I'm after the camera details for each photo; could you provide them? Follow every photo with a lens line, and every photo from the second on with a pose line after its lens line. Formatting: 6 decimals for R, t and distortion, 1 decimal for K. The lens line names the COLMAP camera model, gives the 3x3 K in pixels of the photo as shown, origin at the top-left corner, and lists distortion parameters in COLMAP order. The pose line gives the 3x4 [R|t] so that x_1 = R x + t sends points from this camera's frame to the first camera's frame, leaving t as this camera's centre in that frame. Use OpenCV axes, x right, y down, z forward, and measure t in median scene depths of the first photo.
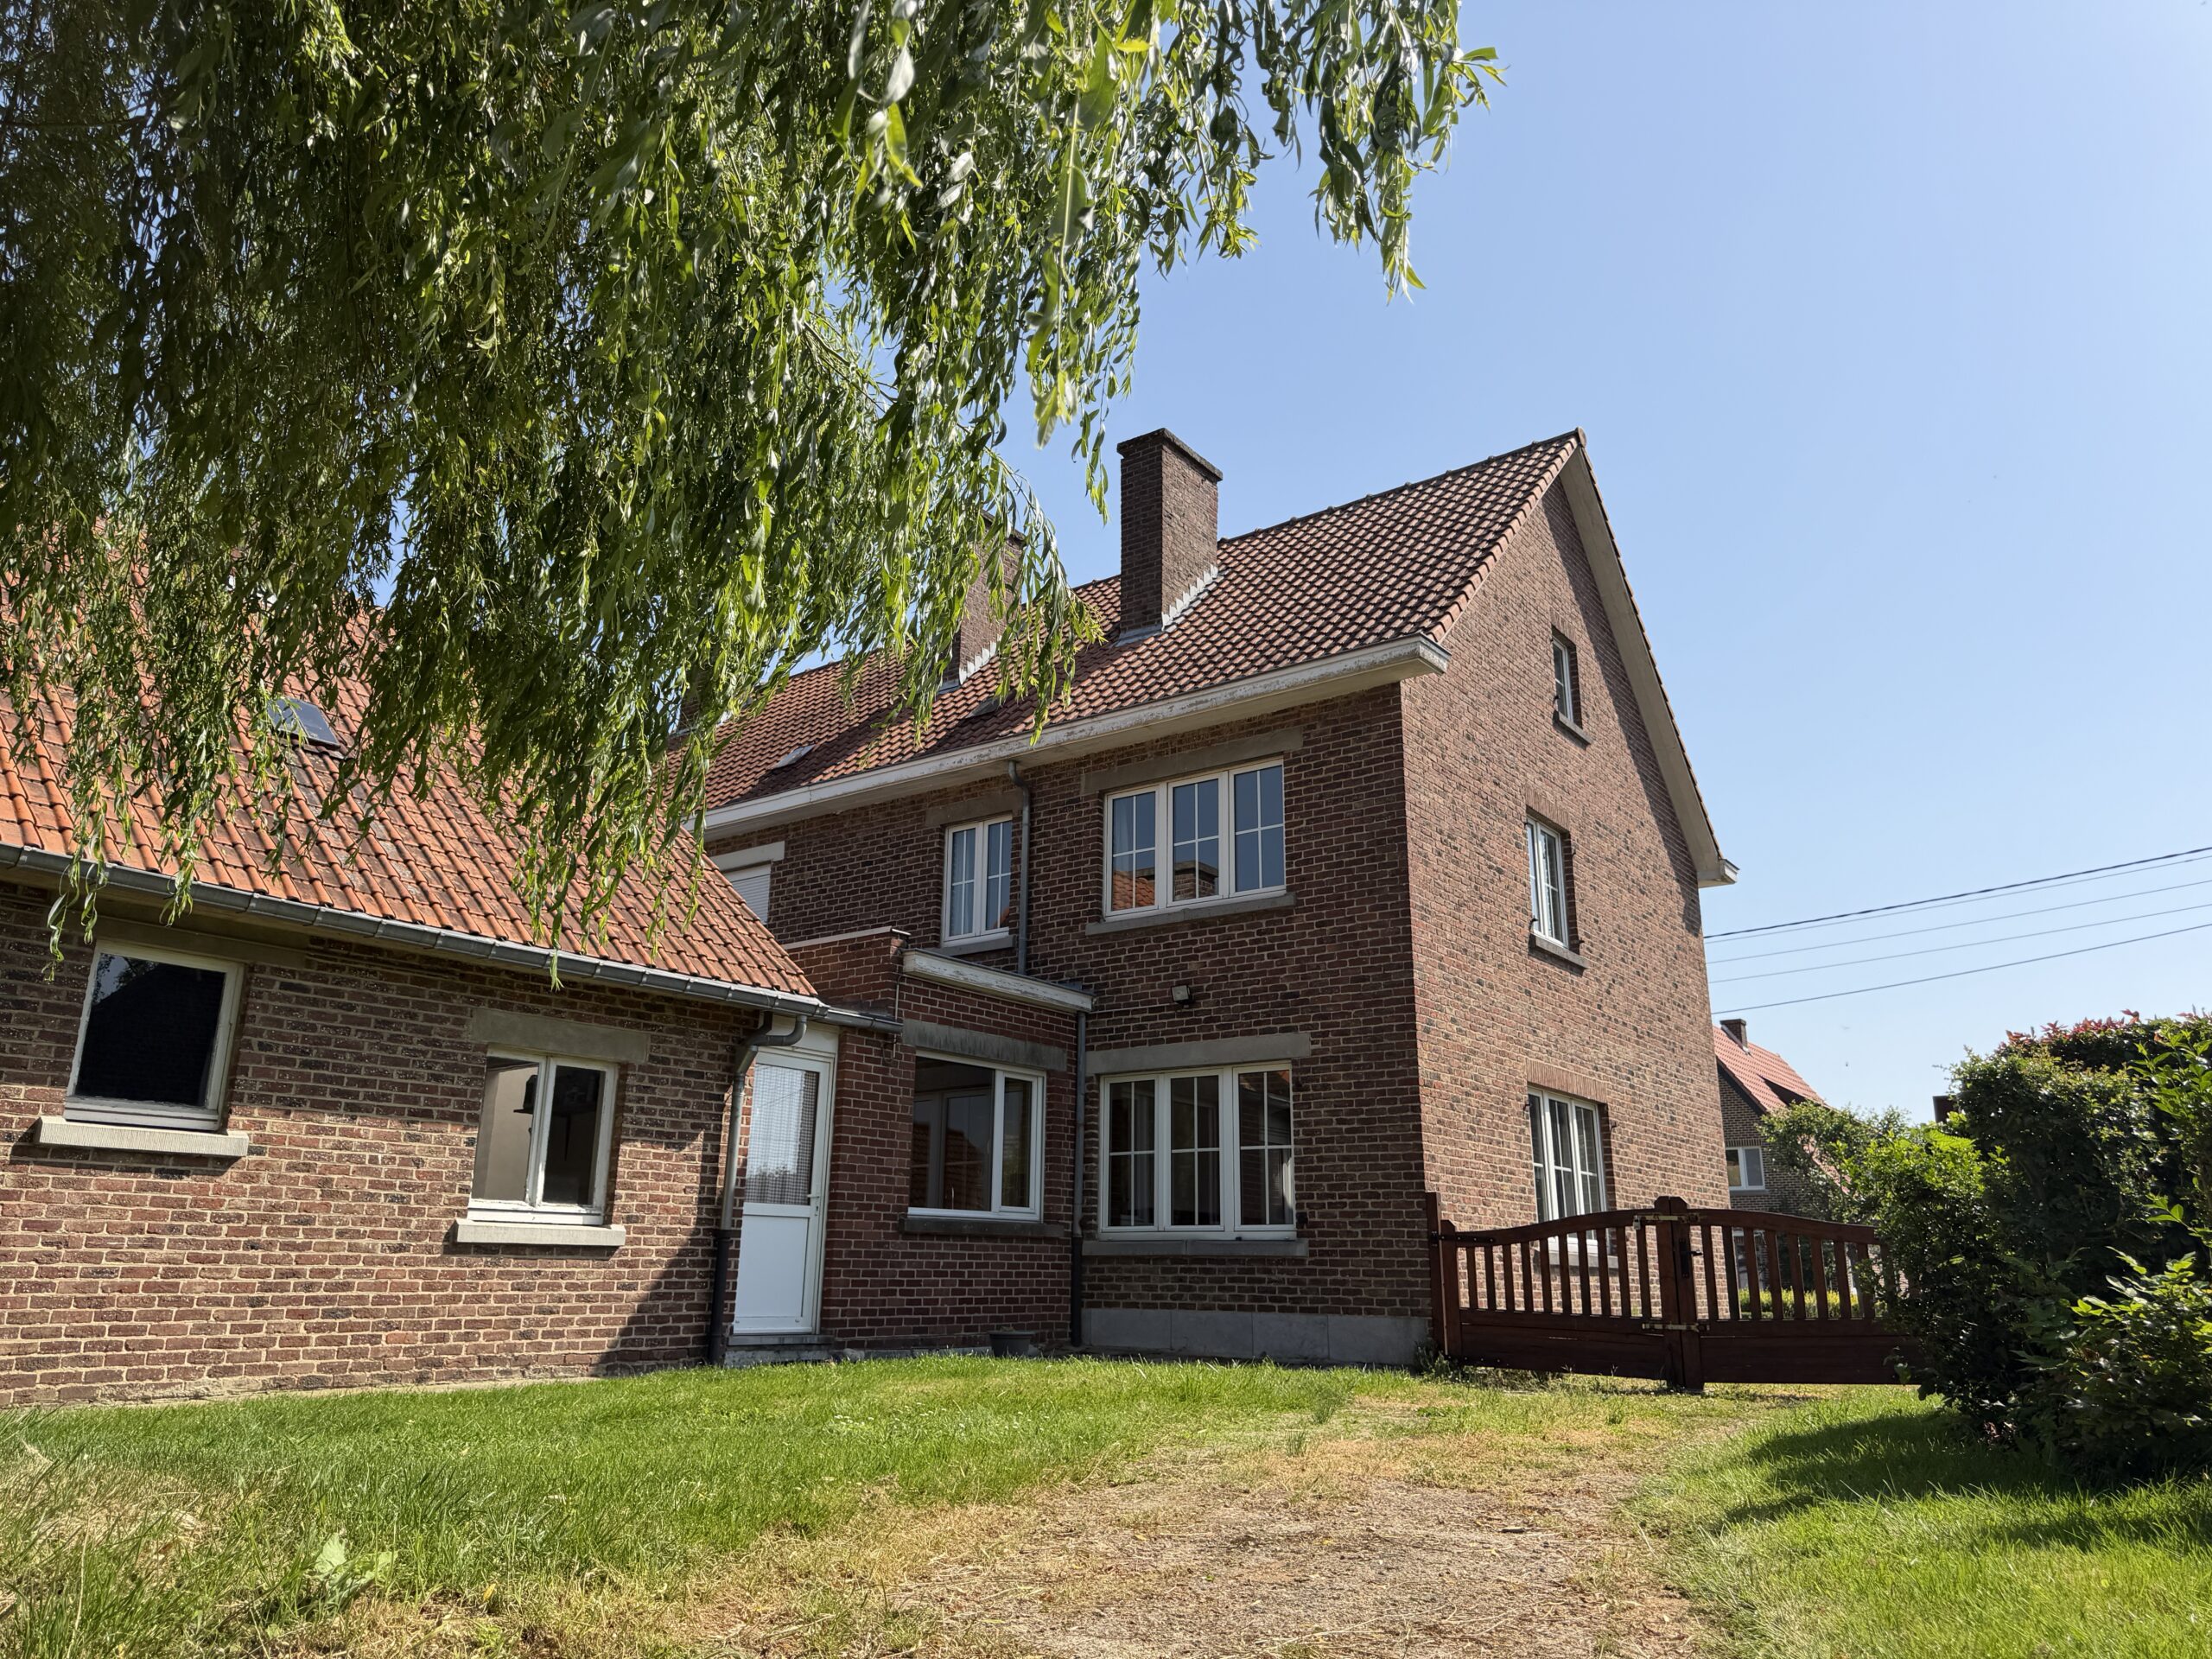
lens RADIAL K [[1550.9, 0, 1125.5], [0, 1550.9, 813.7], [0, 0, 1]] dist [0.035313, -0.062969]
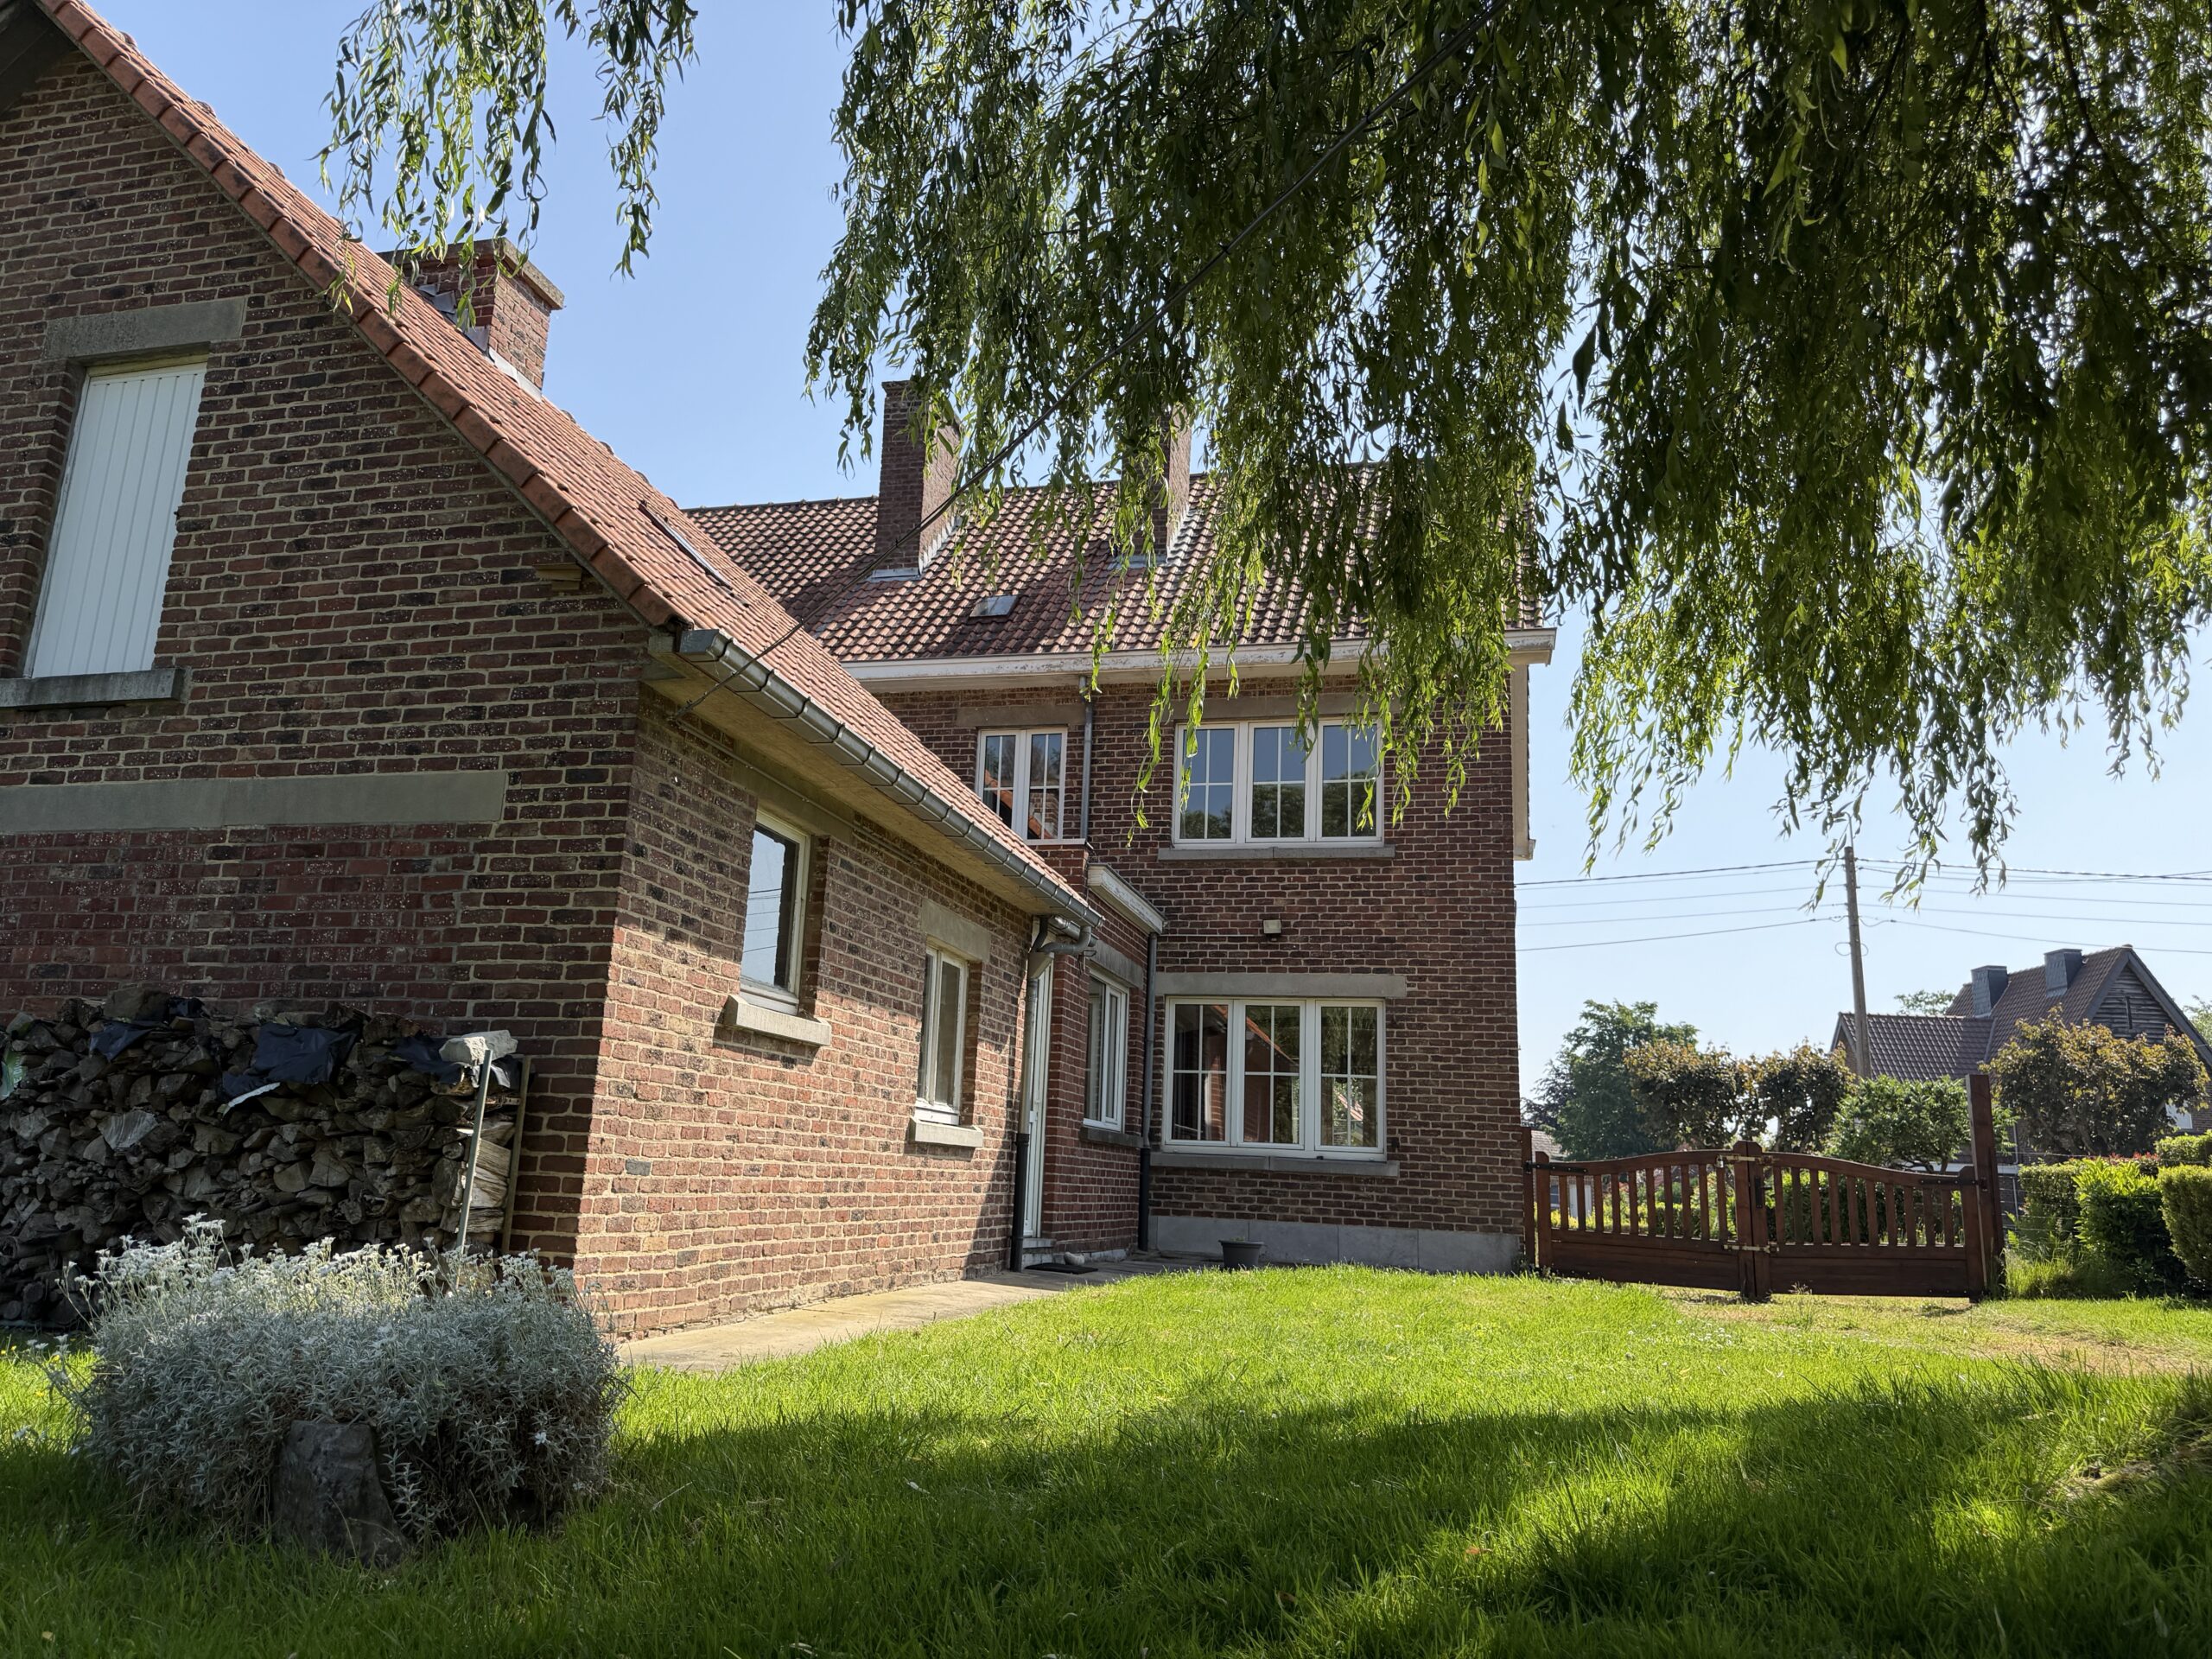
lens RADIAL K [[1550.9, 0, 1101.0], [0, 1550.9, 830.8], [0, 0, 1]] dist [0.035313, -0.062969]
pose [[0.925530, 0.114791, 0.360856, -0.477175], [-0.141108, 0.988861, 0.047351, 0.017929], [-0.351401, -0.094744, 0.931419, 0.064255]]
